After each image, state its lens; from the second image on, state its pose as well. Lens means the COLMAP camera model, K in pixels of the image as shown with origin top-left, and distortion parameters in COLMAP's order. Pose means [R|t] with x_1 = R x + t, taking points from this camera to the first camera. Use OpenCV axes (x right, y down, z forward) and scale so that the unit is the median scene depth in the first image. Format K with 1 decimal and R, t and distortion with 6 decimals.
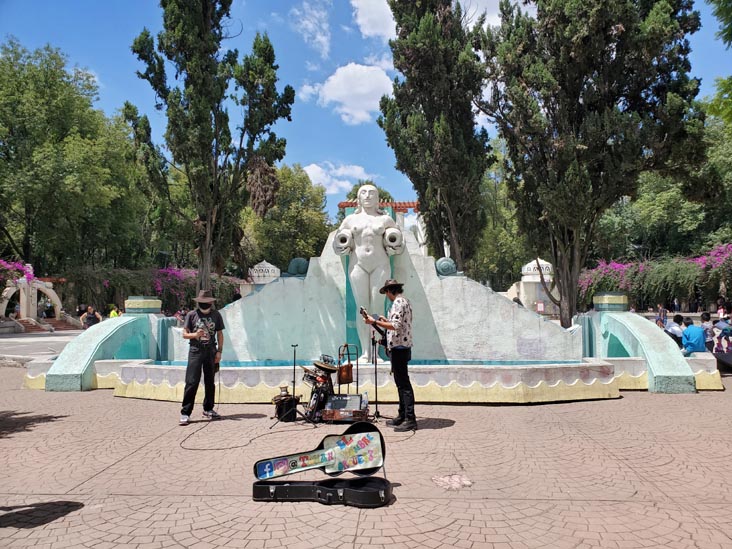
lens RADIAL K [[564.6, 0, 368.1], [0, 564.6, 272.5], [0, 0, 1]] dist [0.042650, -0.063274]
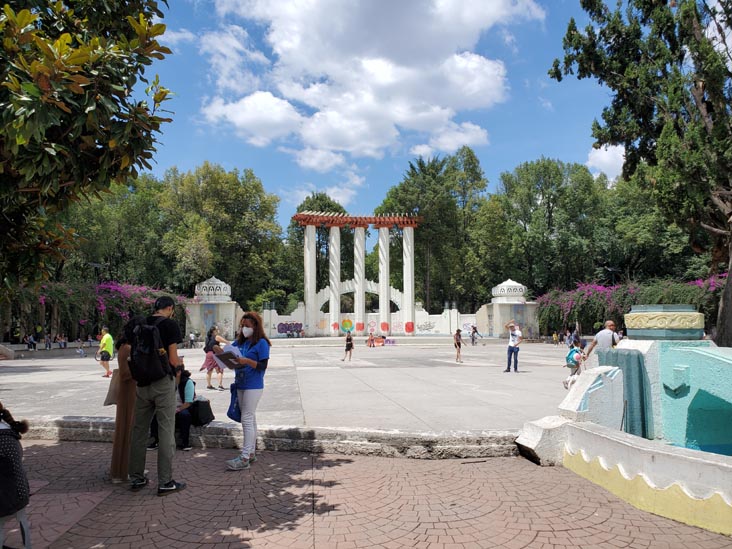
lens RADIAL K [[564.6, 0, 368.1], [0, 564.6, 272.5], [0, 0, 1]] dist [0.042650, -0.063274]
pose [[0.976312, 0.020017, 0.215438, -0.168588], [-0.011058, 0.999026, -0.042712, 0.008309], [-0.216083, 0.039318, 0.975583, 0.124859]]
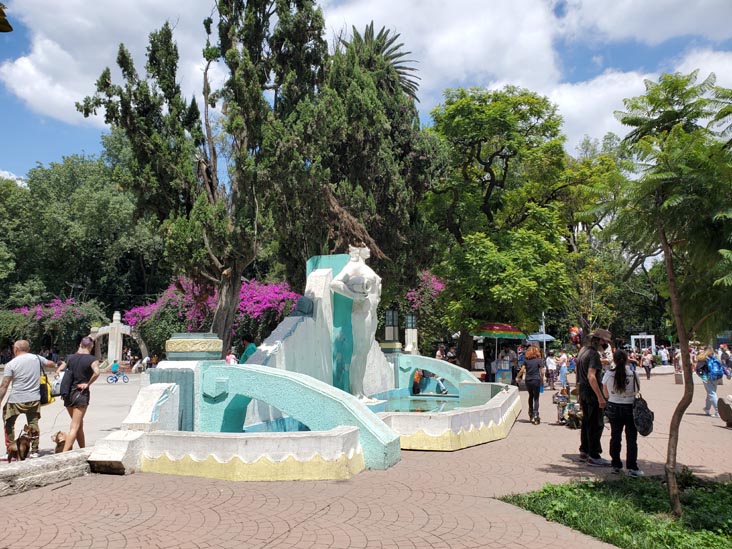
lens RADIAL K [[564.6, 0, 368.1], [0, 564.6, 272.5], [0, 0, 1]] dist [0.042650, -0.063274]
pose [[0.230284, 0.135369, 0.963662, -0.213837], [-0.046780, 0.990672, -0.127985, 0.010130], [-0.971998, -0.015607, 0.234469, 0.143241]]
